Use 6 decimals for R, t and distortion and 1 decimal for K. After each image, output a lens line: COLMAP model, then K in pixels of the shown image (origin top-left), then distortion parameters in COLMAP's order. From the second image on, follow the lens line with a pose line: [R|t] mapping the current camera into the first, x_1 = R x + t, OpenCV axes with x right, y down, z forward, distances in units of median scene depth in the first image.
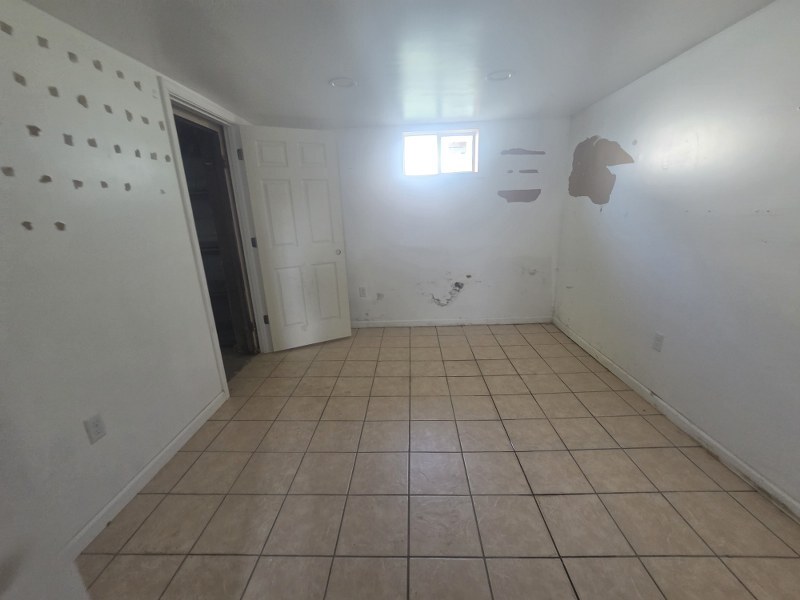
lens RADIAL K [[328.7, 0, 403.0], [0, 328.7, 302.9], [0, 0, 1]] dist [-0.003878, 0.000216]
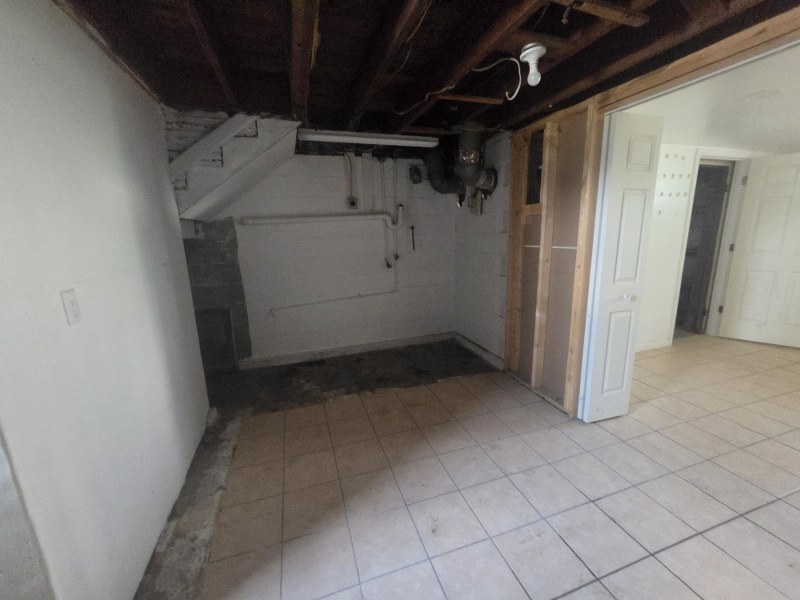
lens RADIAL K [[328.7, 0, 400.0], [0, 328.7, 304.5], [0, 0, 1]] dist [-0.003878, 0.000216]
pose [[0.337490, 0.221393, -0.914924, 0.342030], [-0.245584, 0.958997, 0.141469, 0.170556], [0.908729, 0.176946, 0.378023, -0.651531]]
